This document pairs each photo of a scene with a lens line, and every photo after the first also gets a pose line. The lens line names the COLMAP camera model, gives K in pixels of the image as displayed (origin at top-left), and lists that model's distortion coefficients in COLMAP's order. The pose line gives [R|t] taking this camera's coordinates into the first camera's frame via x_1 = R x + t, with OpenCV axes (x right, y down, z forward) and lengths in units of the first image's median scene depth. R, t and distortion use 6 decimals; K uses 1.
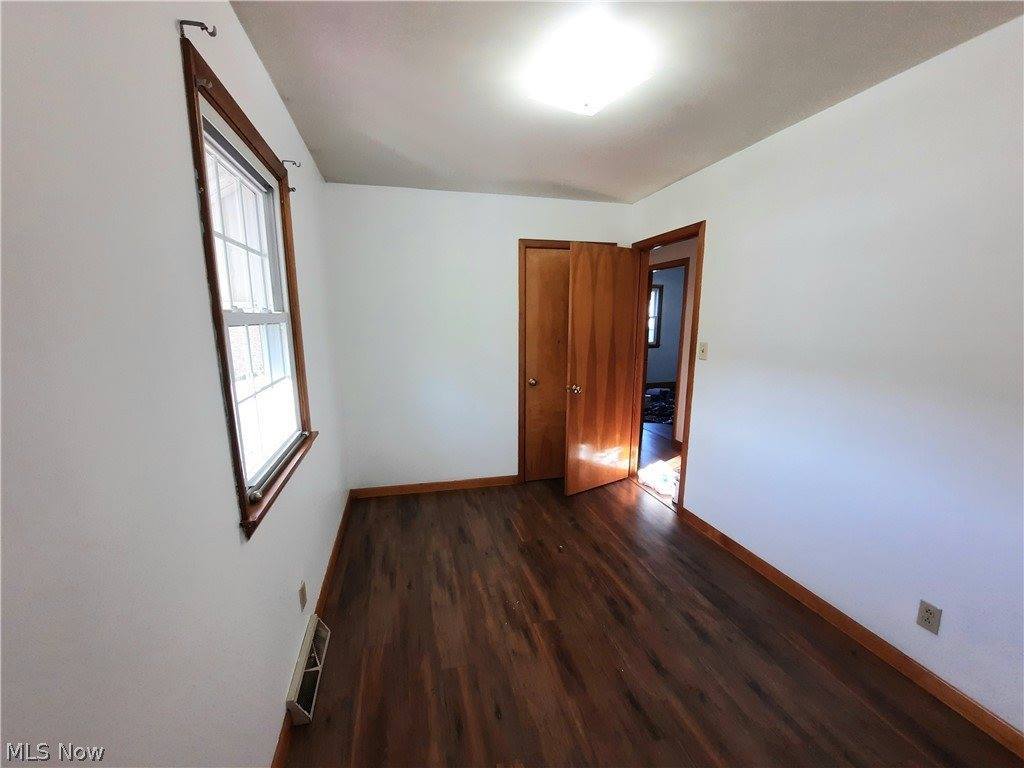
lens RADIAL K [[406.0, 0, 502.3], [0, 406.0, 394.6], [0, 0, 1]] dist [-0.016951, -0.000571]
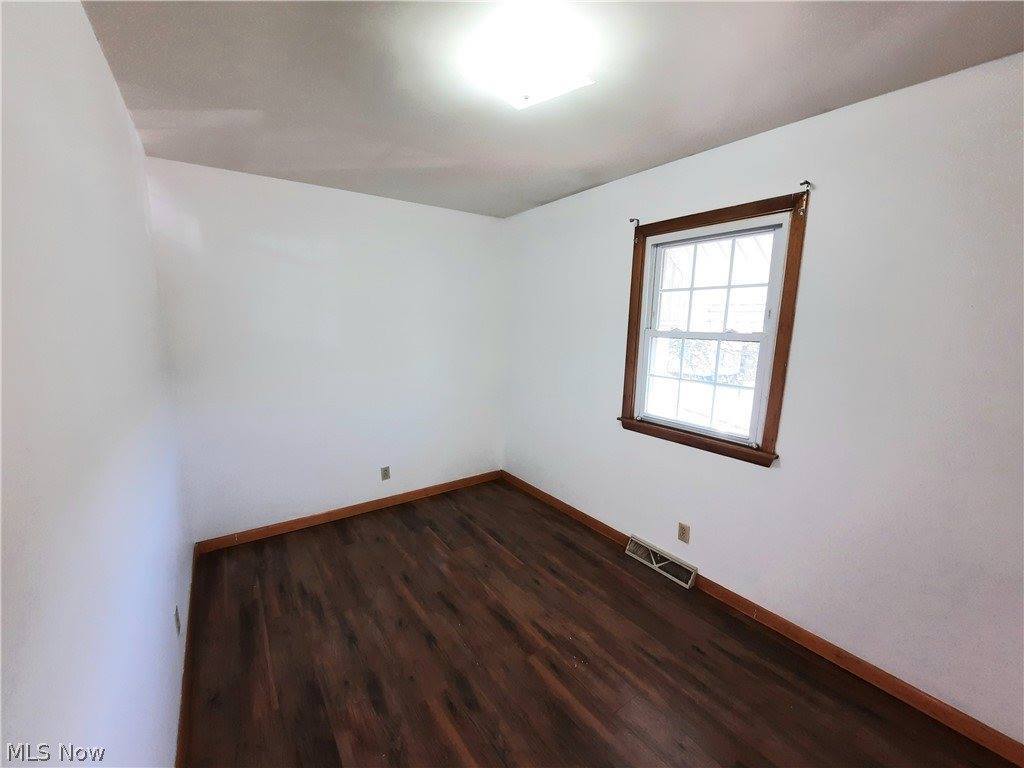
lens RADIAL K [[406.0, 0, 502.3], [0, 406.0, 394.6], [0, 0, 1]] dist [-0.016951, -0.000571]
pose [[-0.933502, 0.060376, -0.353452, 0.493304], [-0.075427, 0.930604, 0.358173, -0.350068], [0.350549, 0.361015, -0.864167, 1.607097]]
